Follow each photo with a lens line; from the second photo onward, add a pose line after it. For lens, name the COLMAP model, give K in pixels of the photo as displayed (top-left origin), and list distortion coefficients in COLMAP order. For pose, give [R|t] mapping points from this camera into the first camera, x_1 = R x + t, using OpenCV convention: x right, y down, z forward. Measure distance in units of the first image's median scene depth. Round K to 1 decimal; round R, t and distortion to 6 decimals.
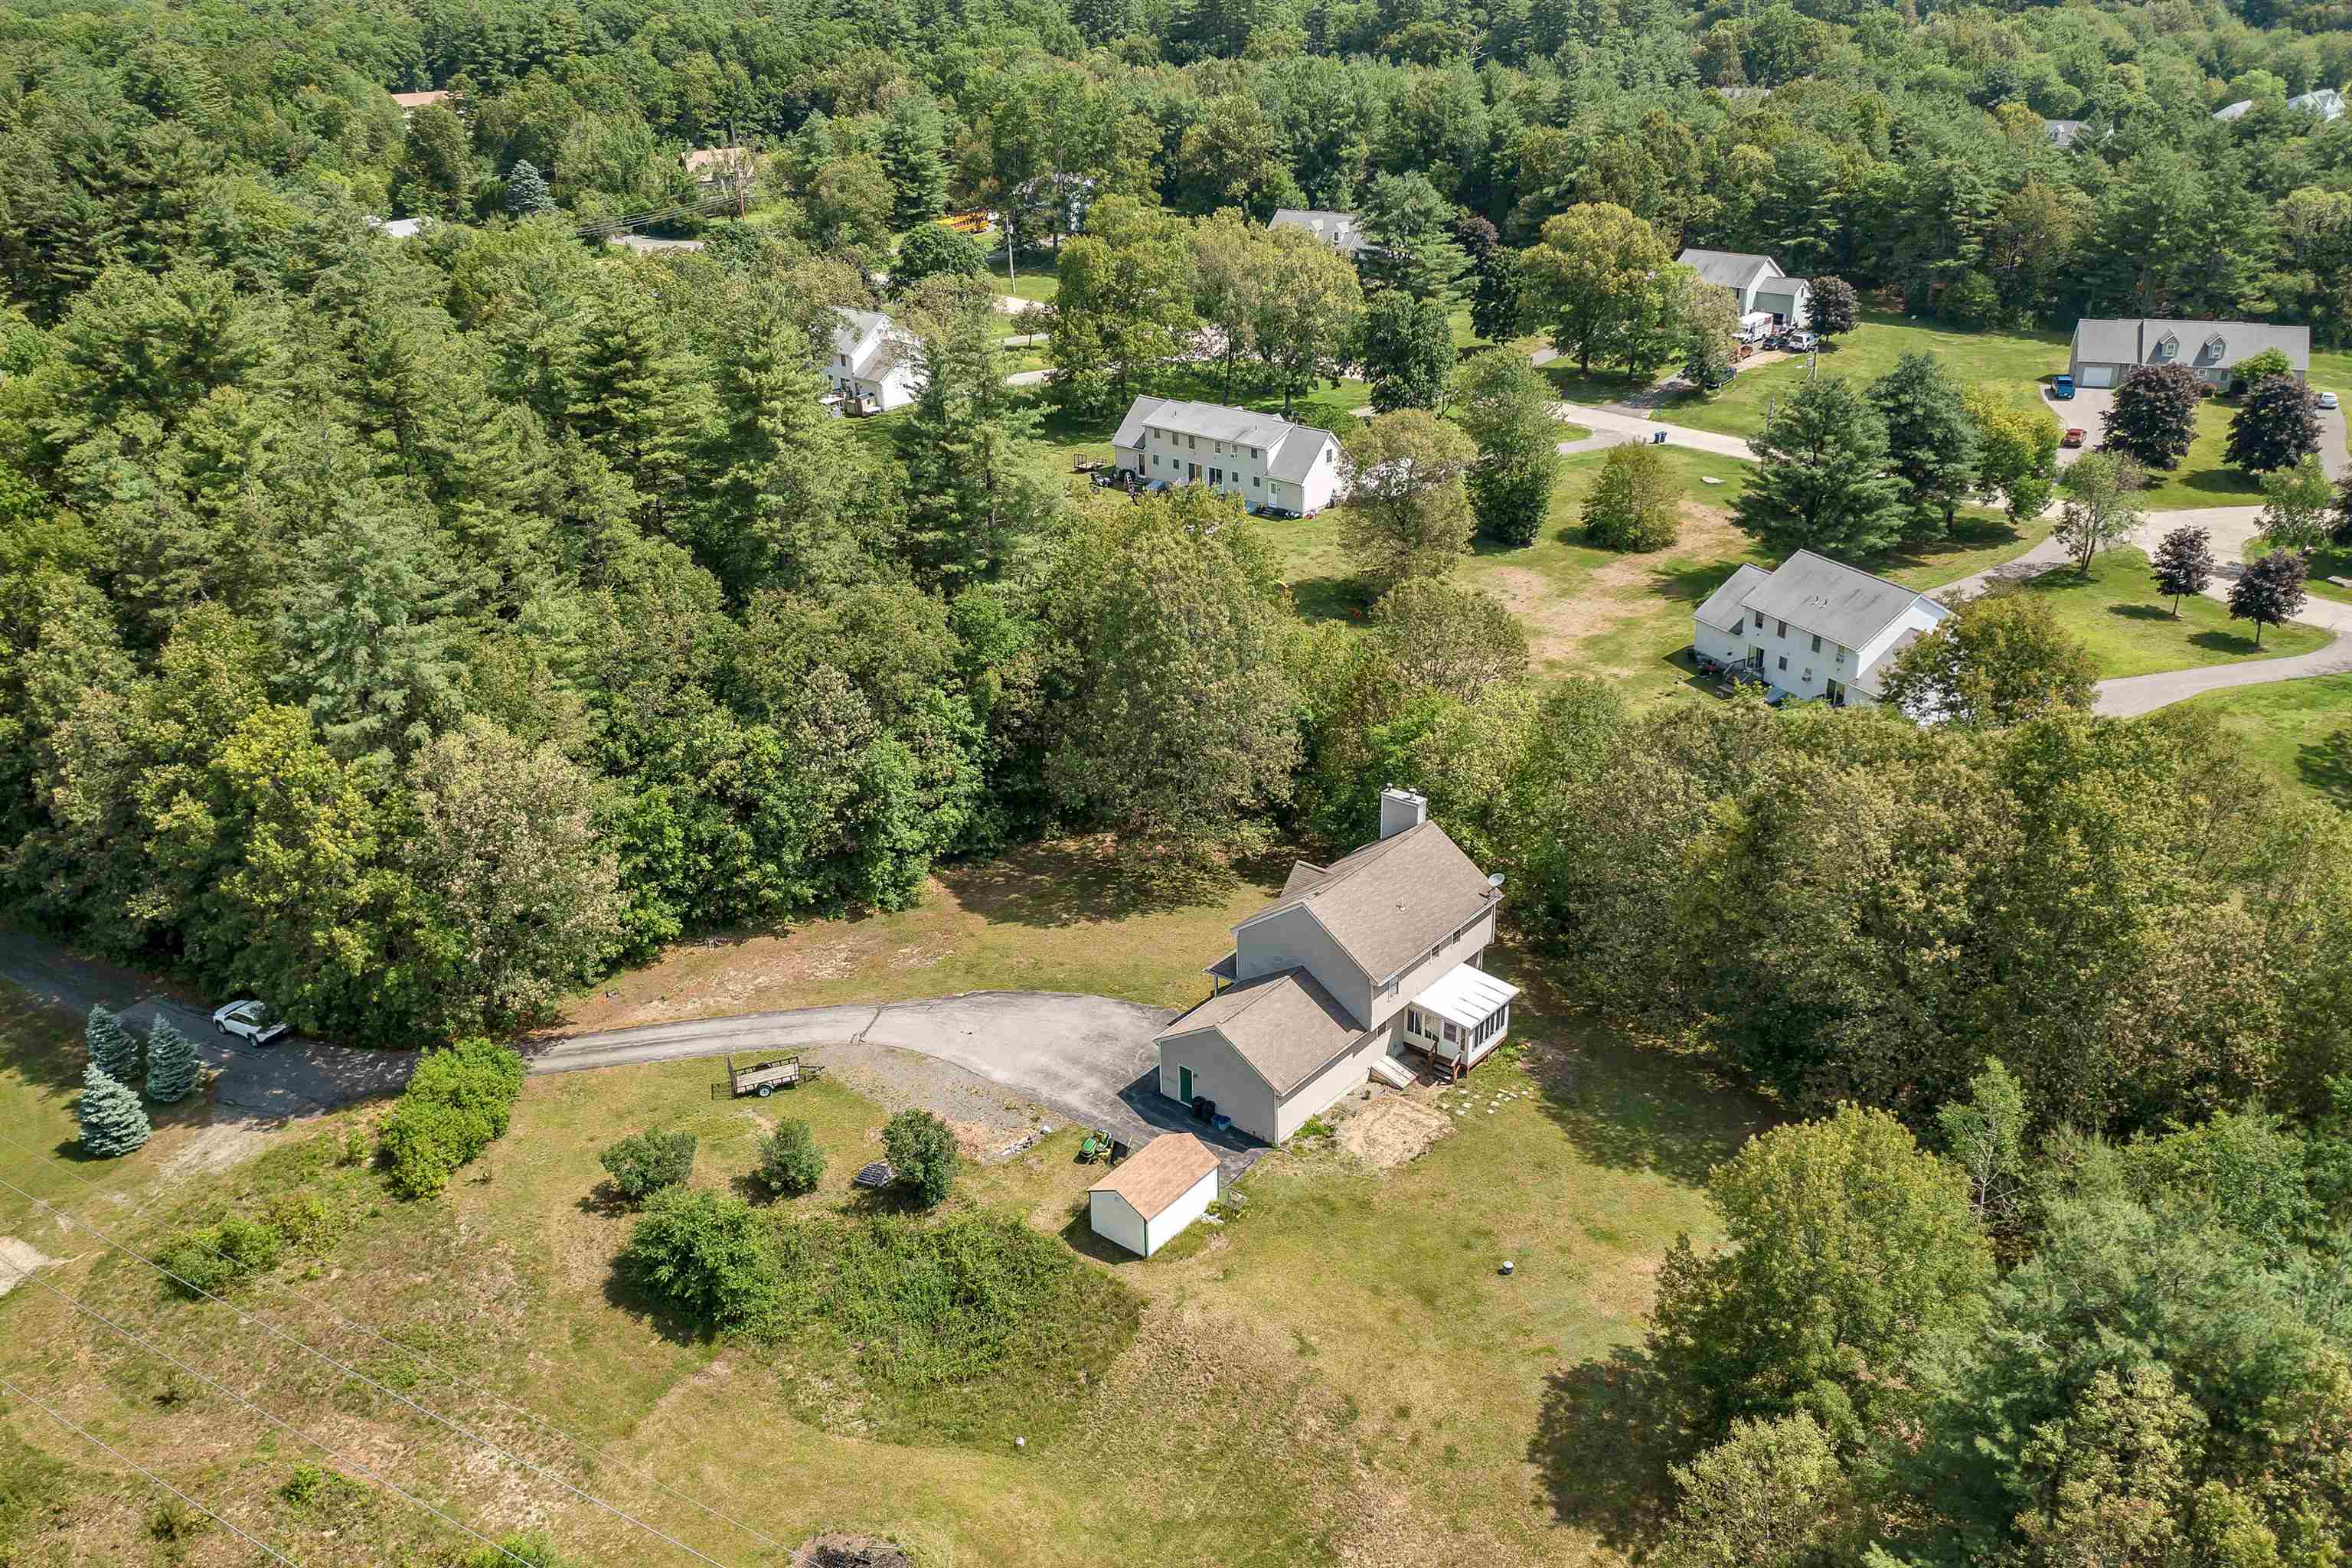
lens RADIAL K [[1899.9, 0, 1168.8], [0, 1899.9, 779.6], [0, 0, 1]] dist [-0.006360, 0.006623]
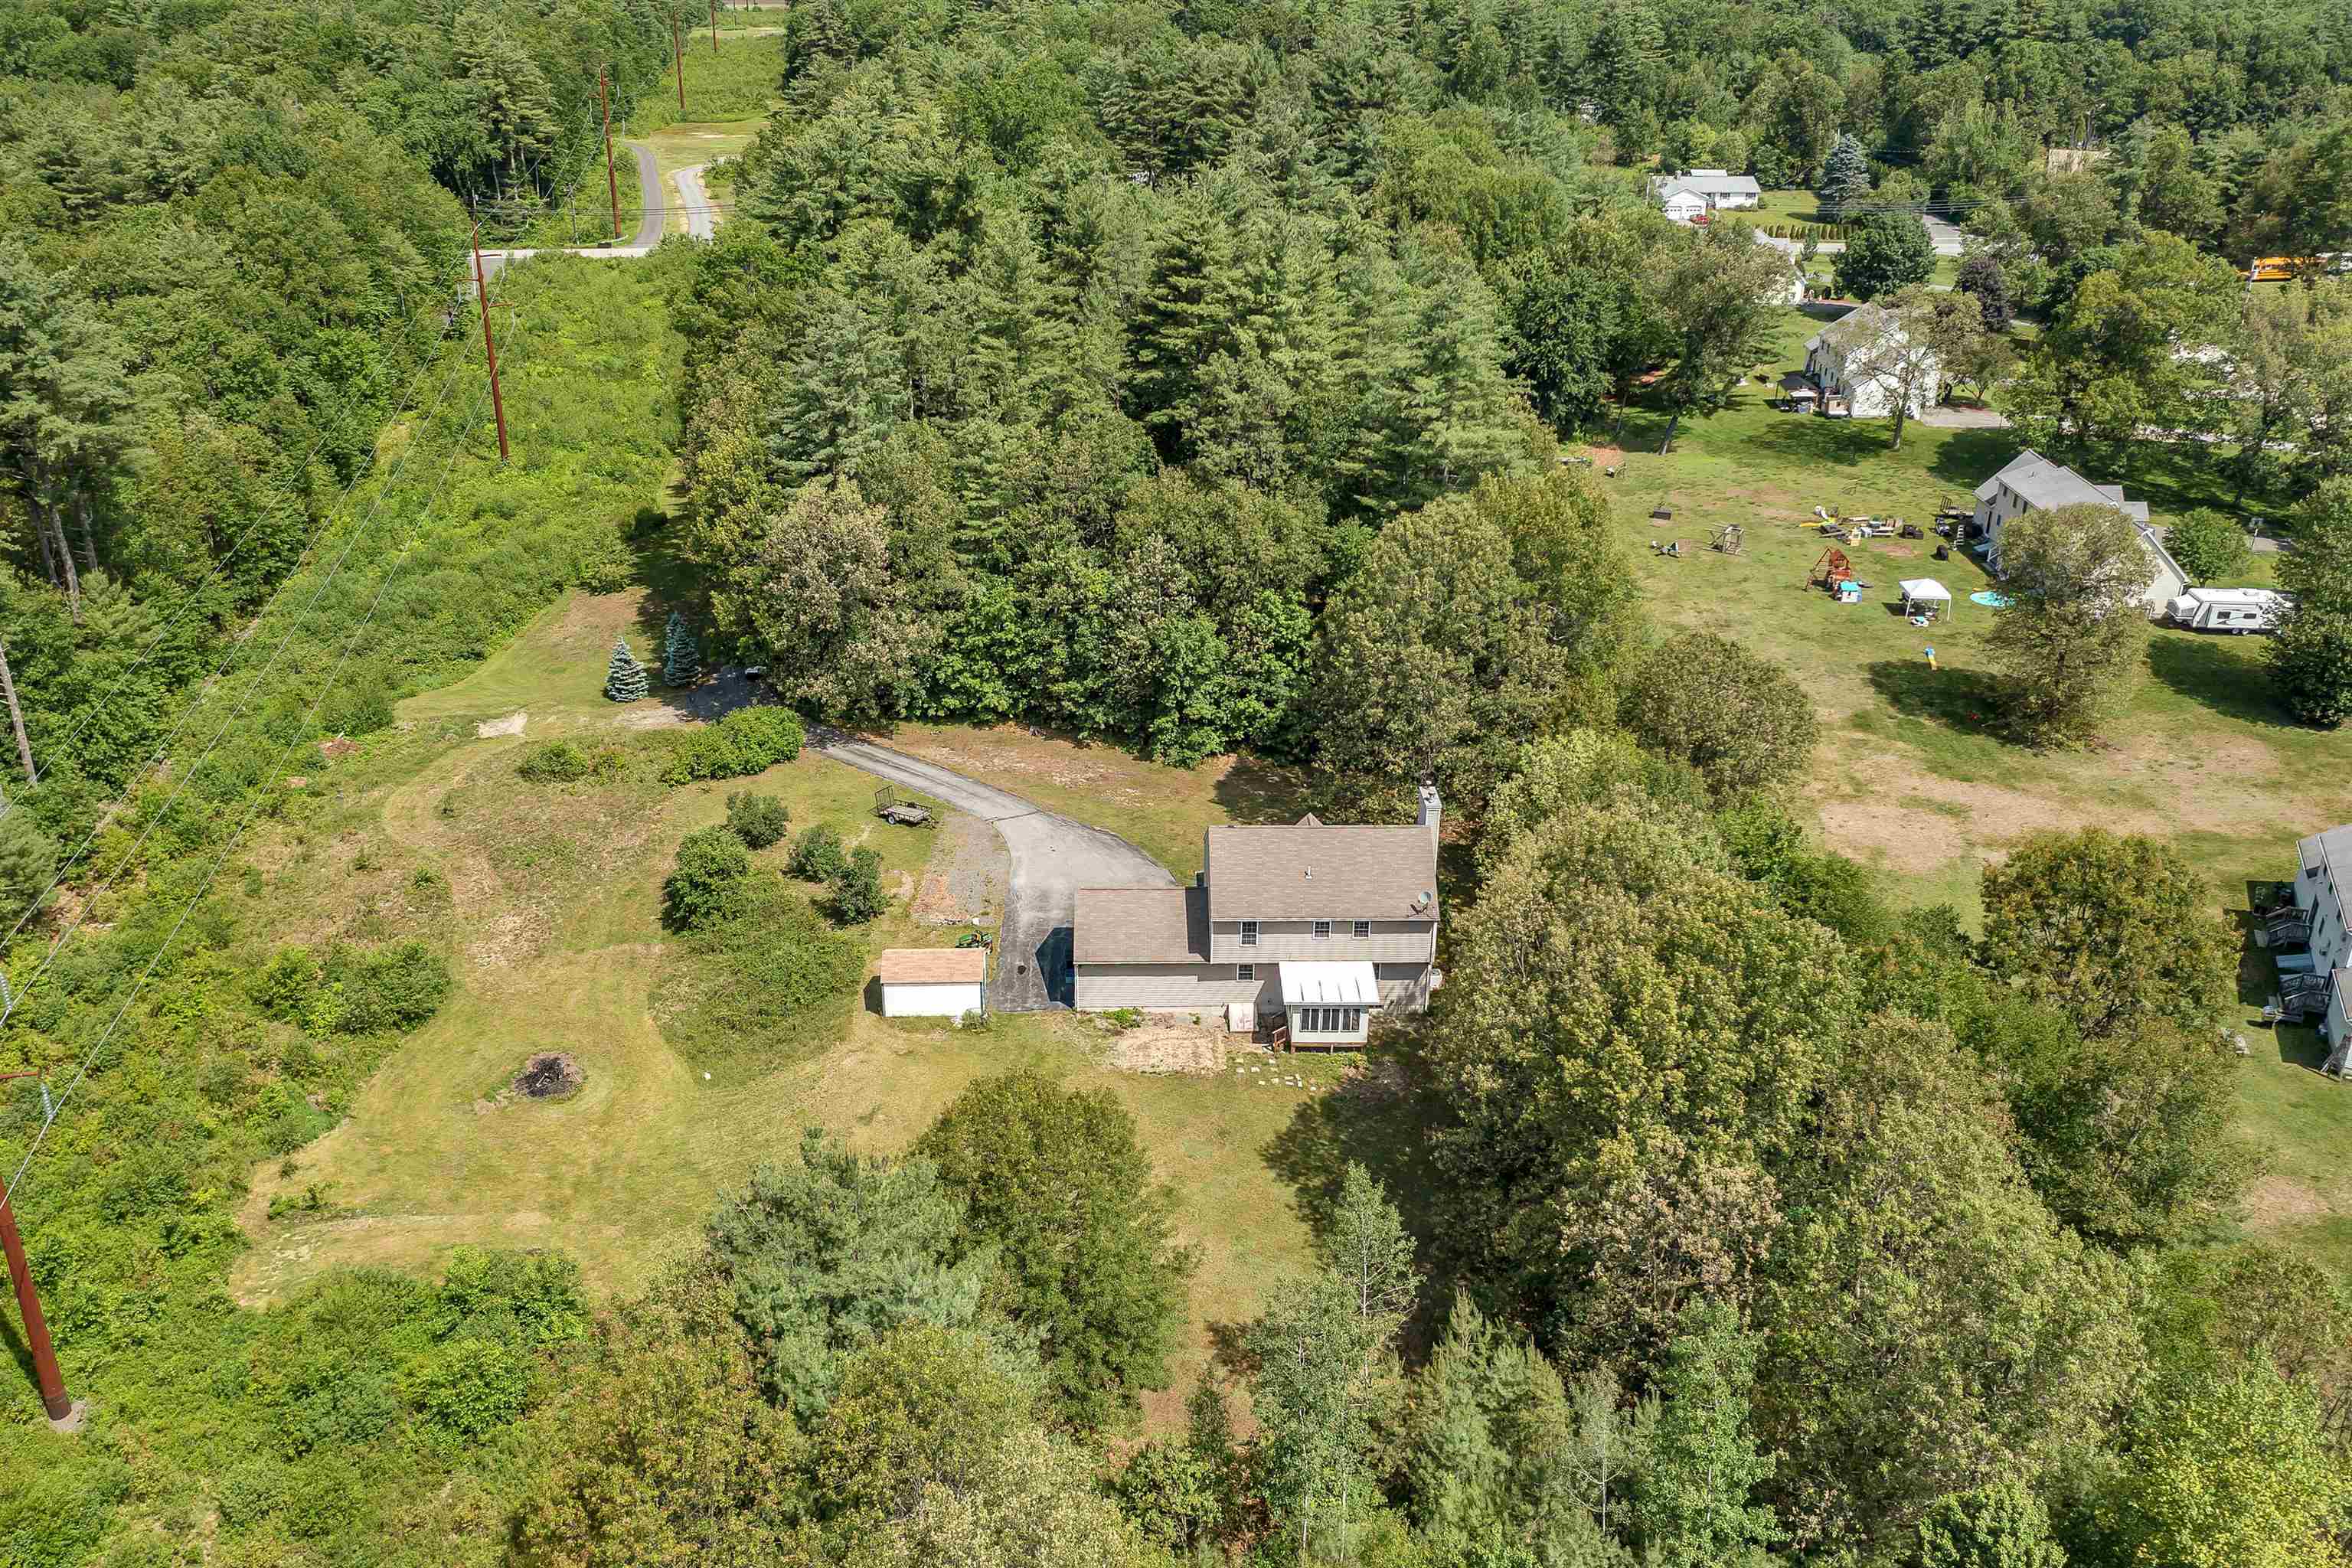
lens RADIAL K [[1899.9, 0, 1168.8], [0, 1899.9, 779.6], [0, 0, 1]] dist [-0.006360, 0.006623]
pose [[0.657620, 0.339964, -0.672280, 0.595818], [-0.335429, 0.931184, 0.142774, -0.081368], [0.674554, 0.131611, 0.726399, 0.162234]]
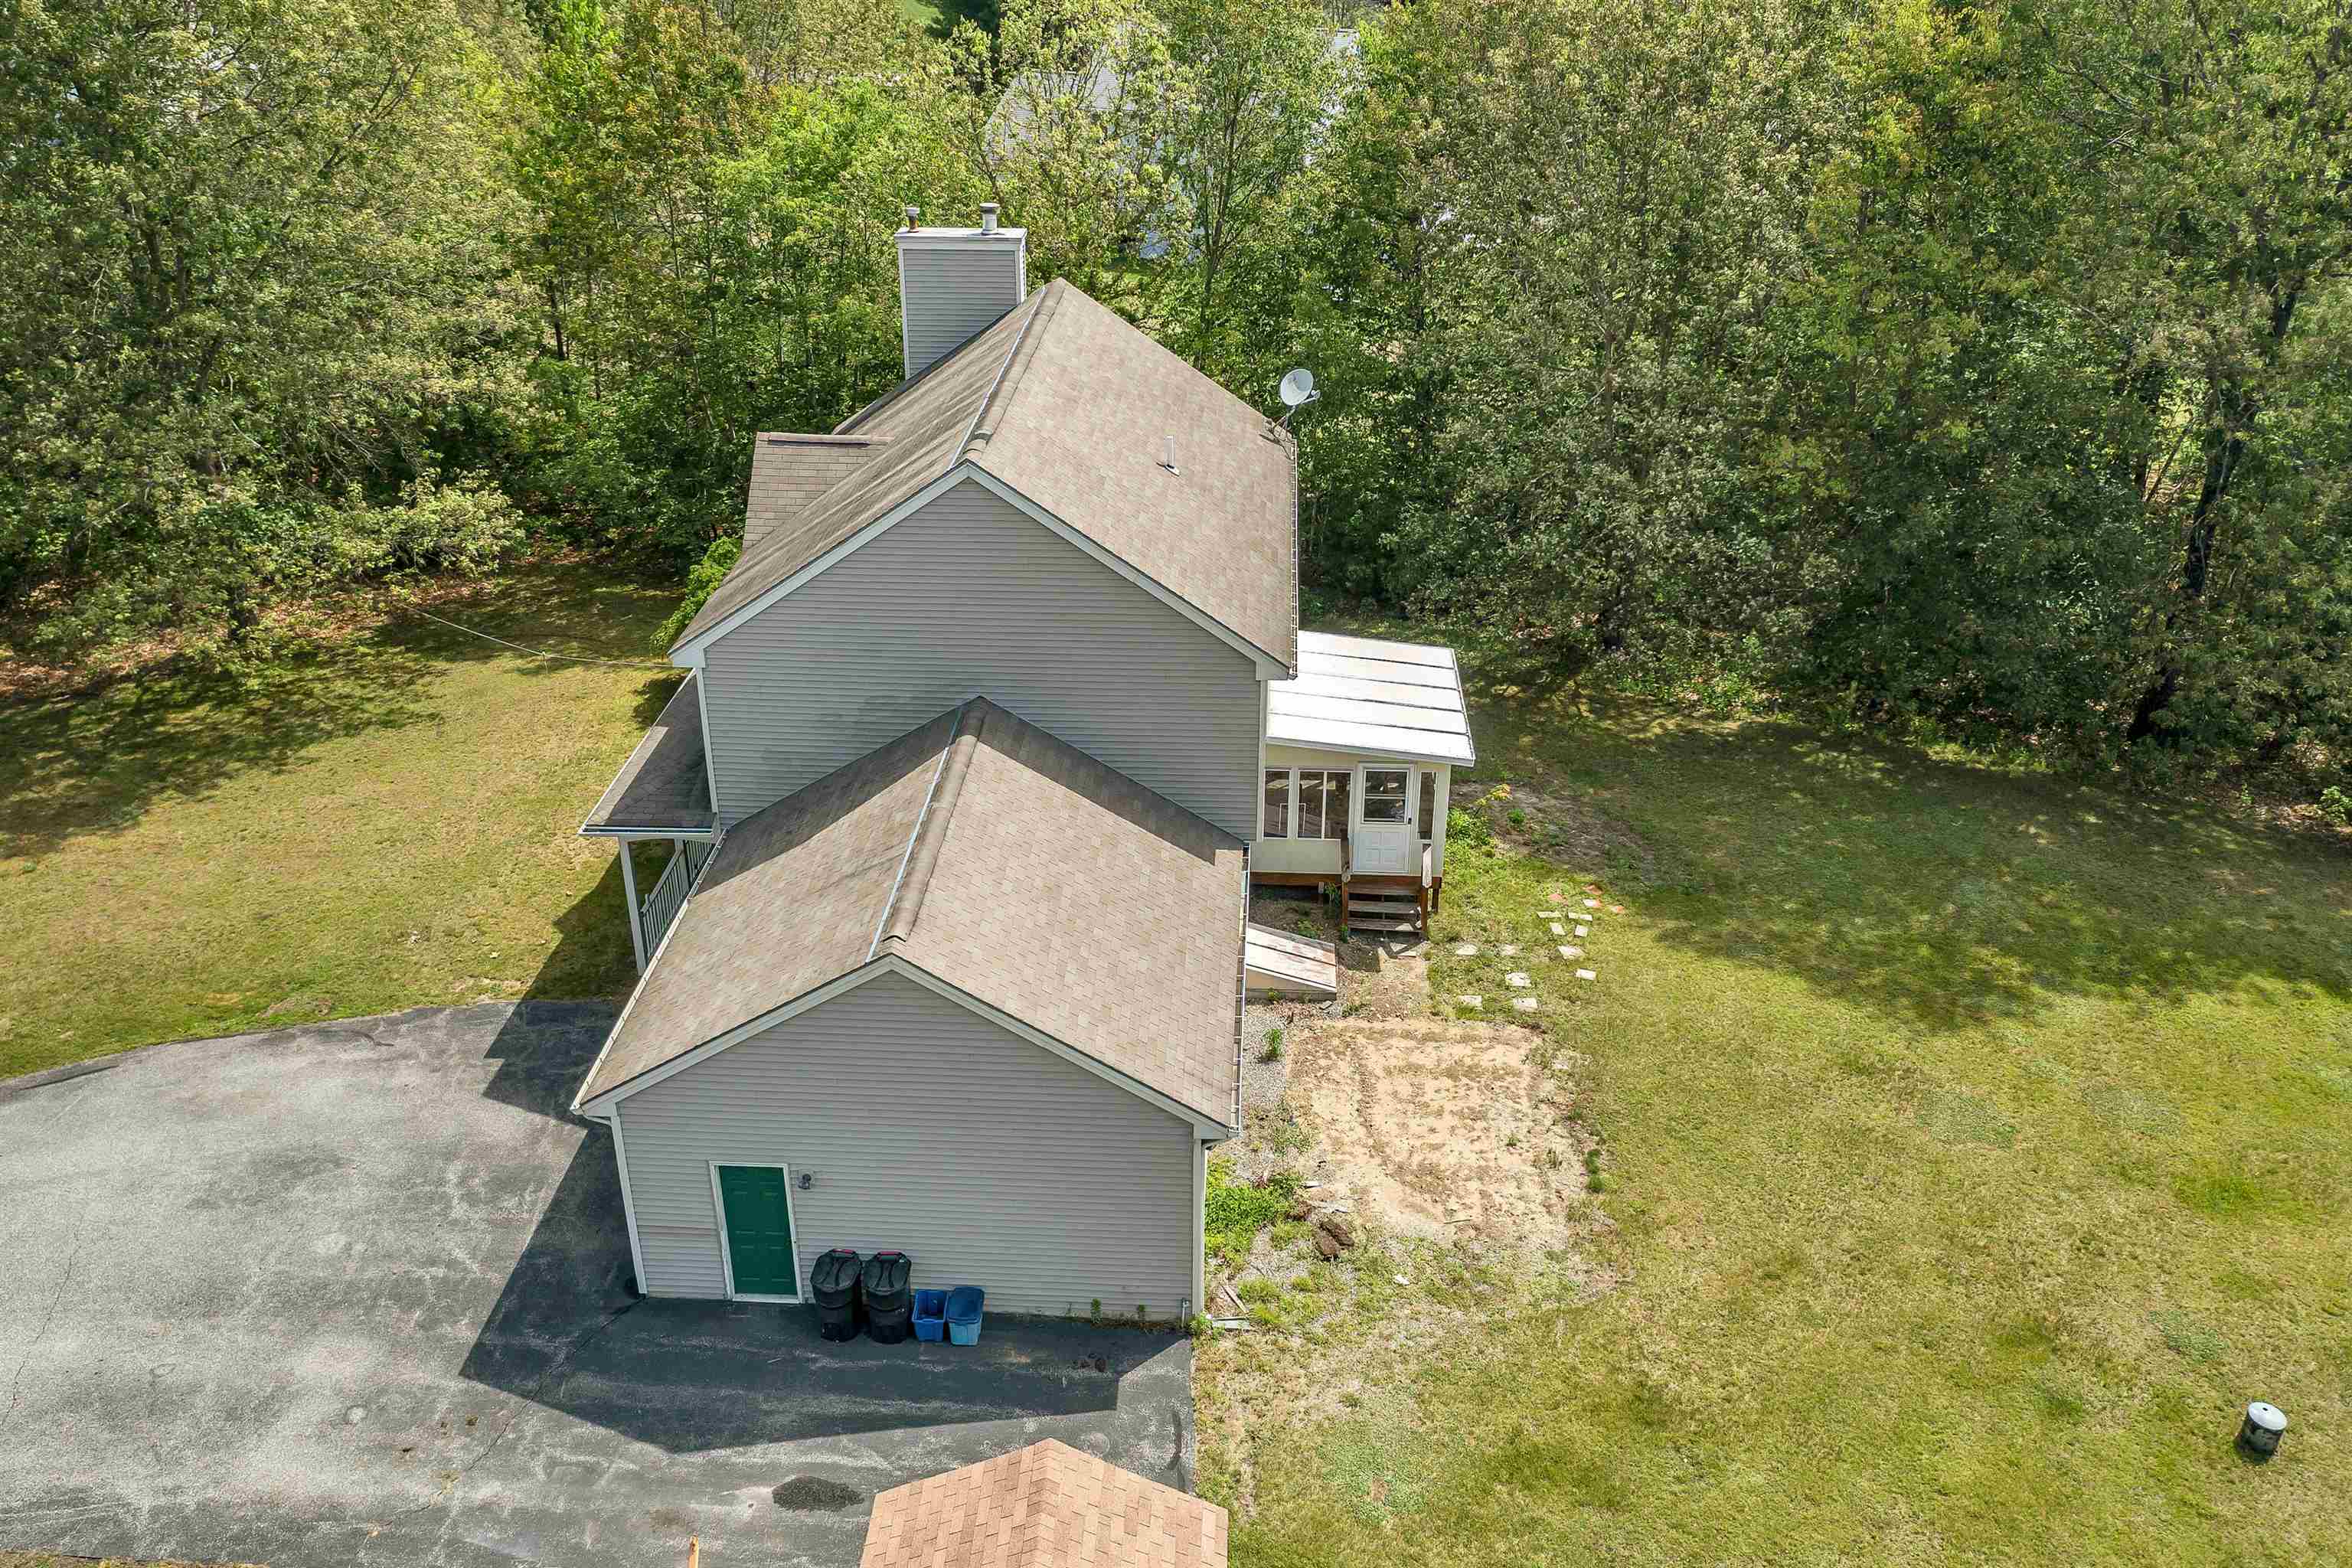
lens RADIAL K [[1947.0, 0, 1162.3], [0, 1947.0, 731.2], [0, 0, 1]] dist [0.001971, 0.000031]
pose [[0.804864, -0.228278, 0.547798, -0.057957], [0.226339, 0.971366, 0.072235, 0.069639], [-0.548603, 0.065849, 0.833486, 0.581539]]
